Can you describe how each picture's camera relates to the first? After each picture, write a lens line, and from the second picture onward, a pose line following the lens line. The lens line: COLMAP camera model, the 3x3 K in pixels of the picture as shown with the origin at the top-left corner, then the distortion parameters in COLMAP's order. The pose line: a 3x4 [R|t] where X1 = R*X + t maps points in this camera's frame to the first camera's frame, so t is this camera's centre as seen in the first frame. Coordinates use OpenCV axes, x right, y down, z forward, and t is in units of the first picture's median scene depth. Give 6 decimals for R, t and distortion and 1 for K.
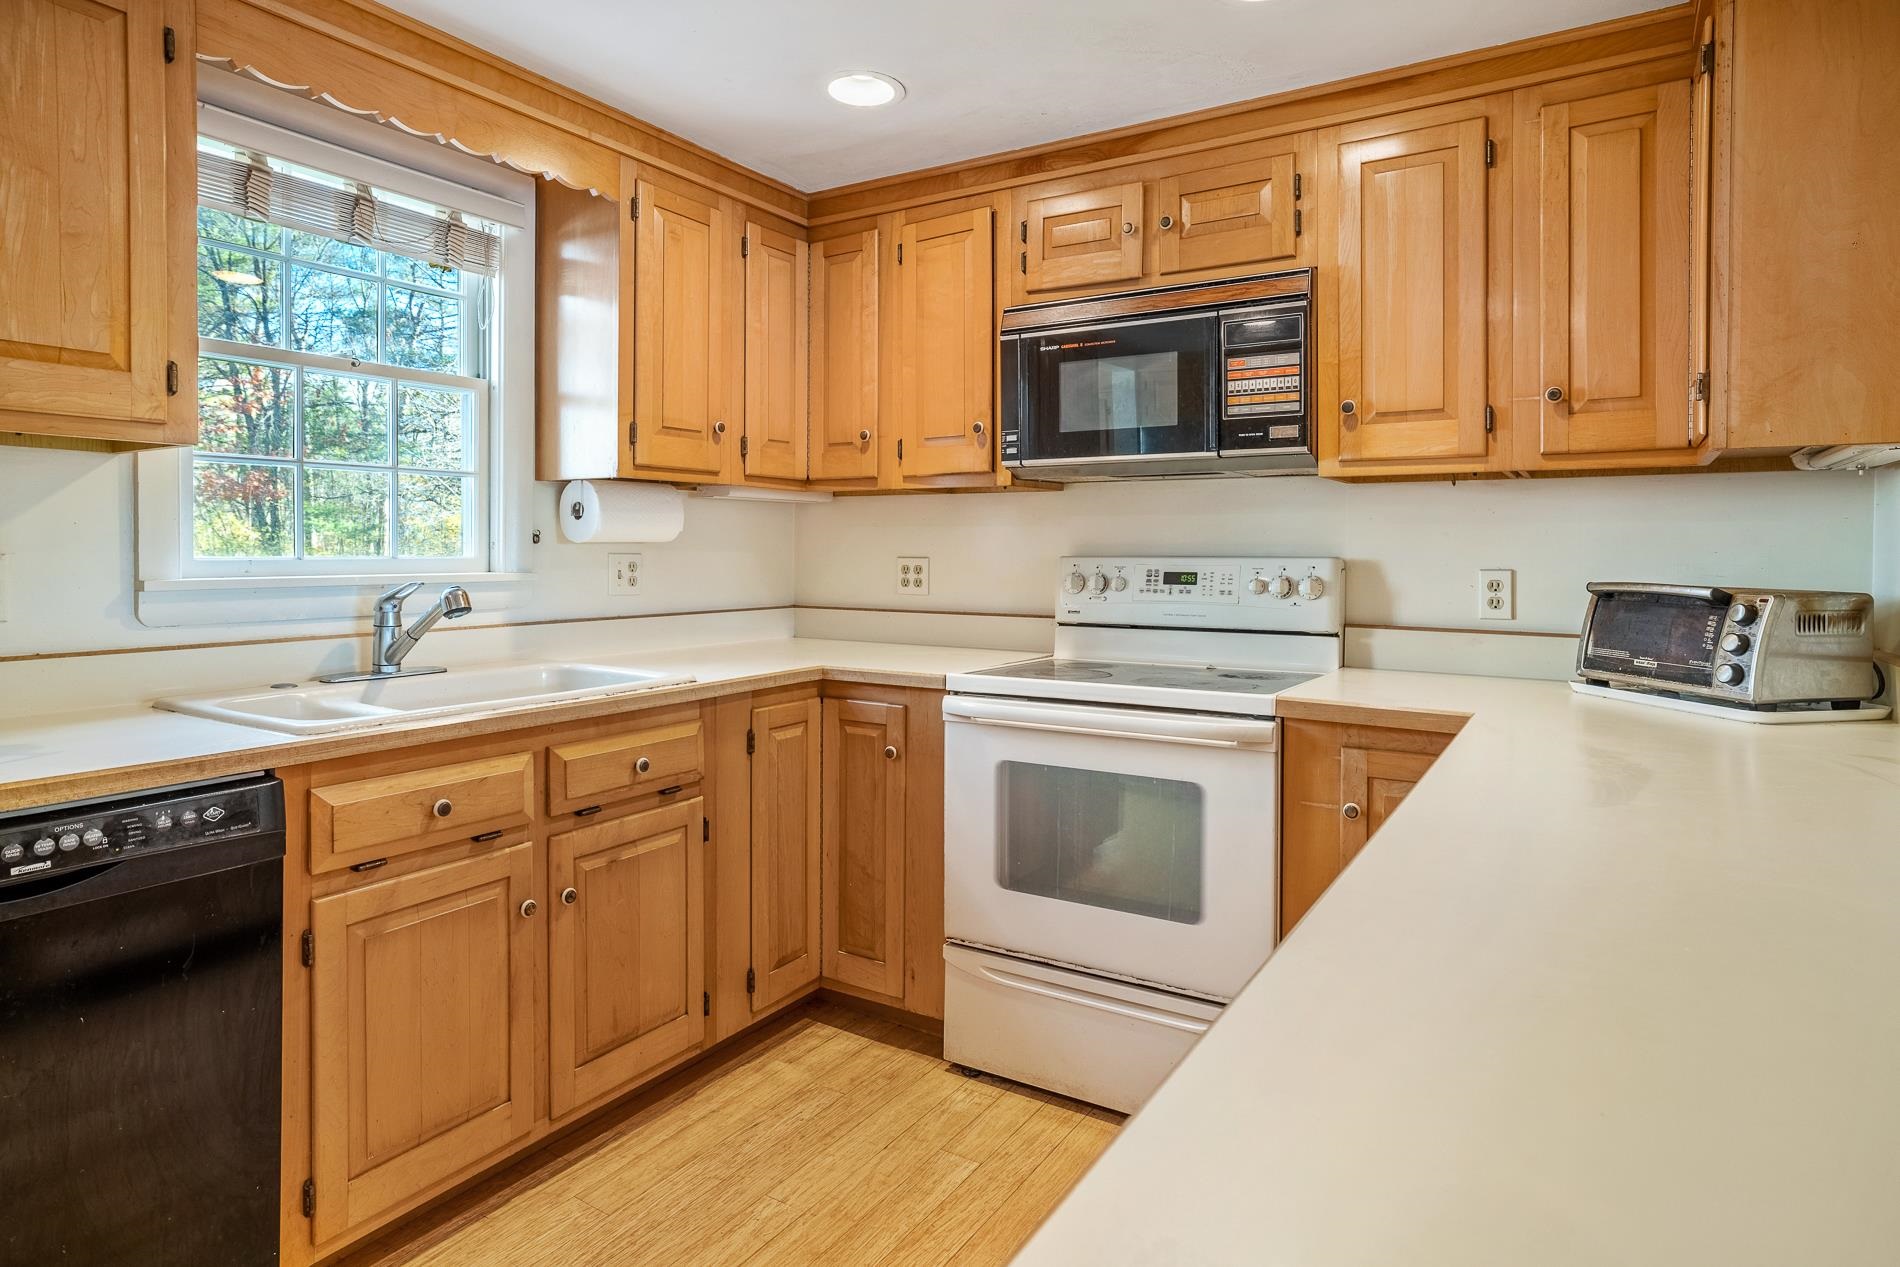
lens RADIAL K [[1059.5, 0, 958.7], [0, 1059.5, 602.3], [0, 0, 1]] dist [-0.011595, 0.008858]
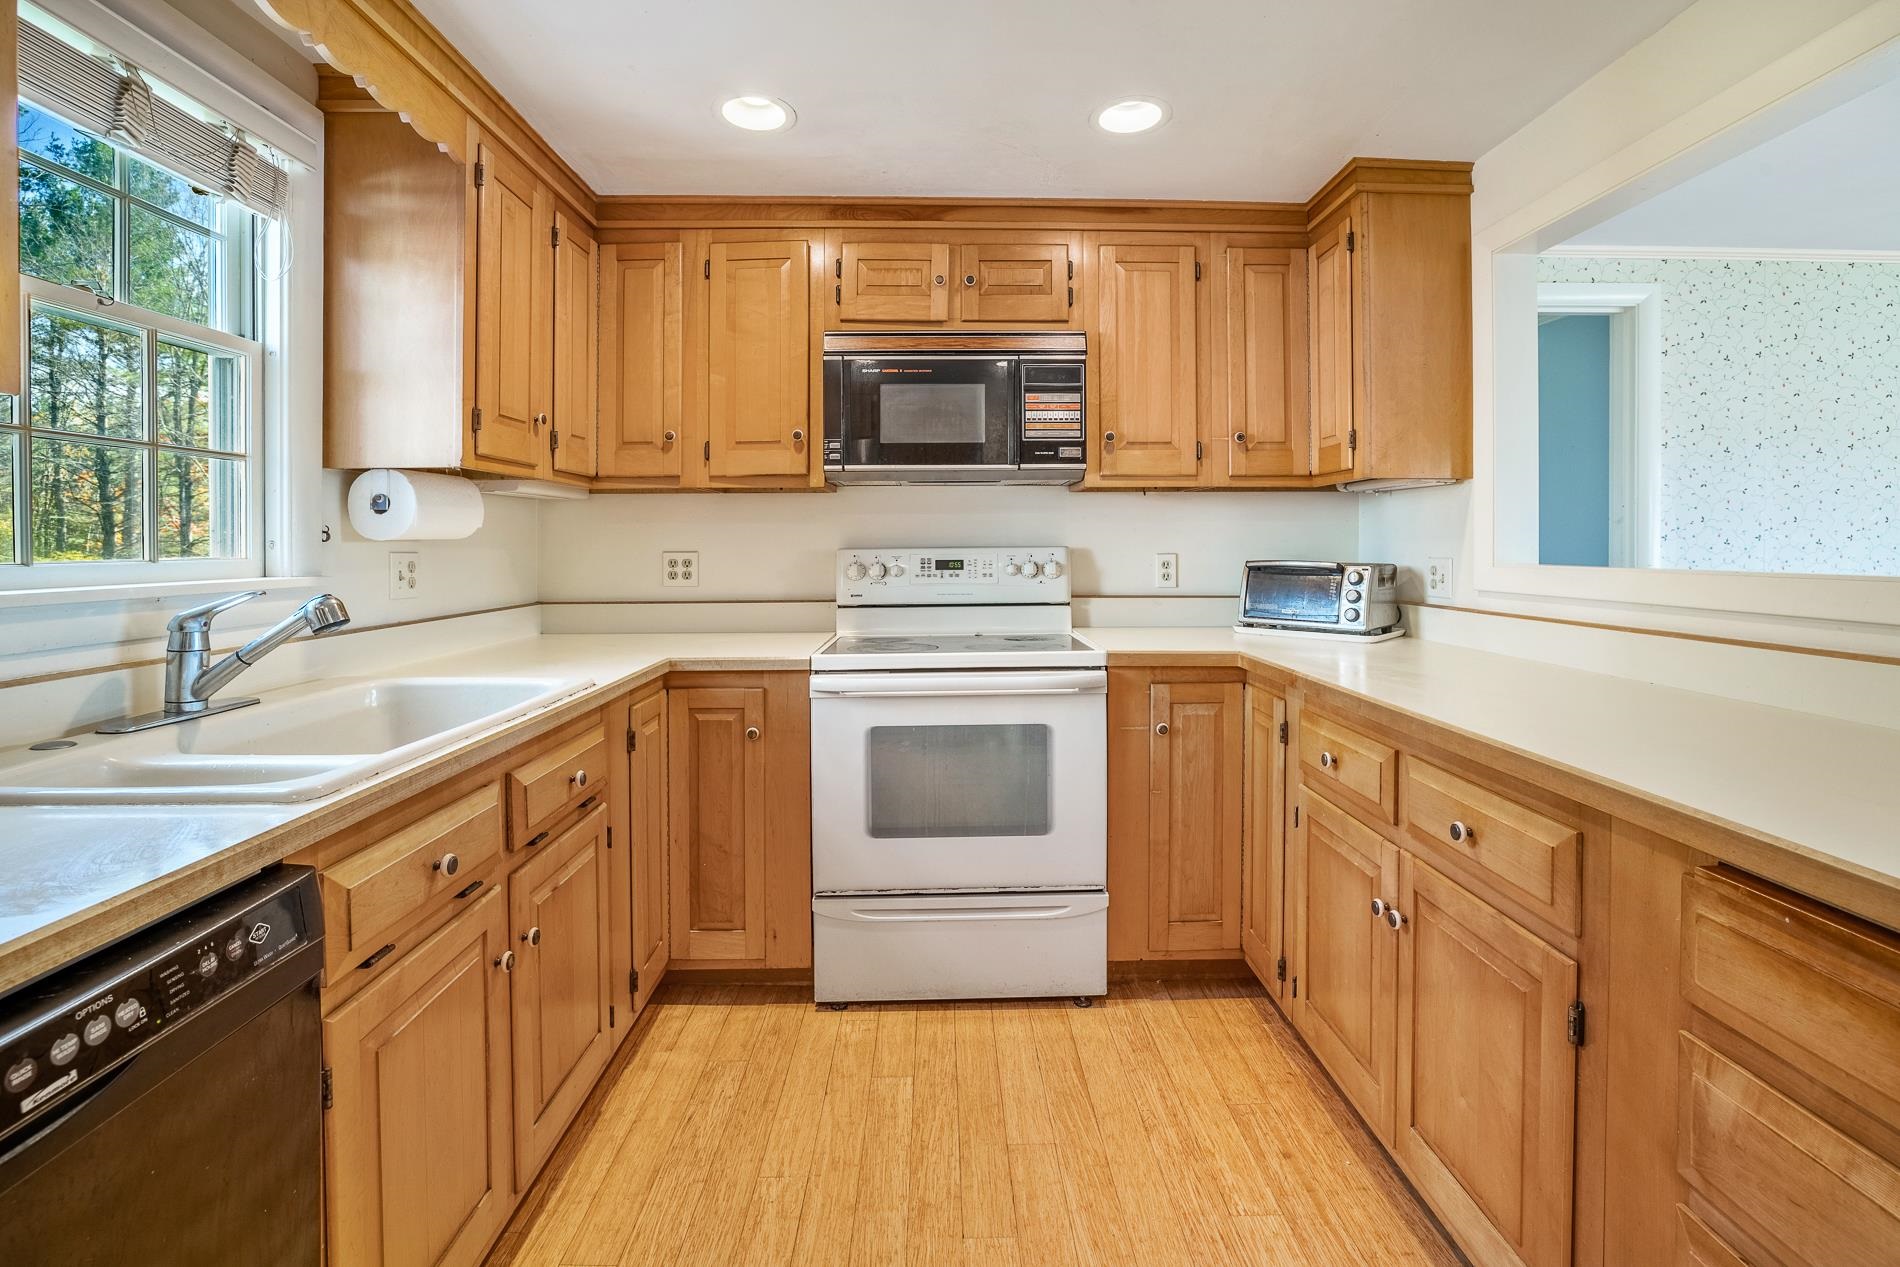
lens RADIAL K [[849.4, 0, 951.9], [0, 849.4, 578.3], [0, 0, 1]] dist [-0.037997, 0.008163]
pose [[0.836069, -0.031768, 0.547704, -0.381911], [0.035806, 0.999353, 0.003307, -0.011388], [-0.547455, 0.016847, 0.836666, 0.182118]]
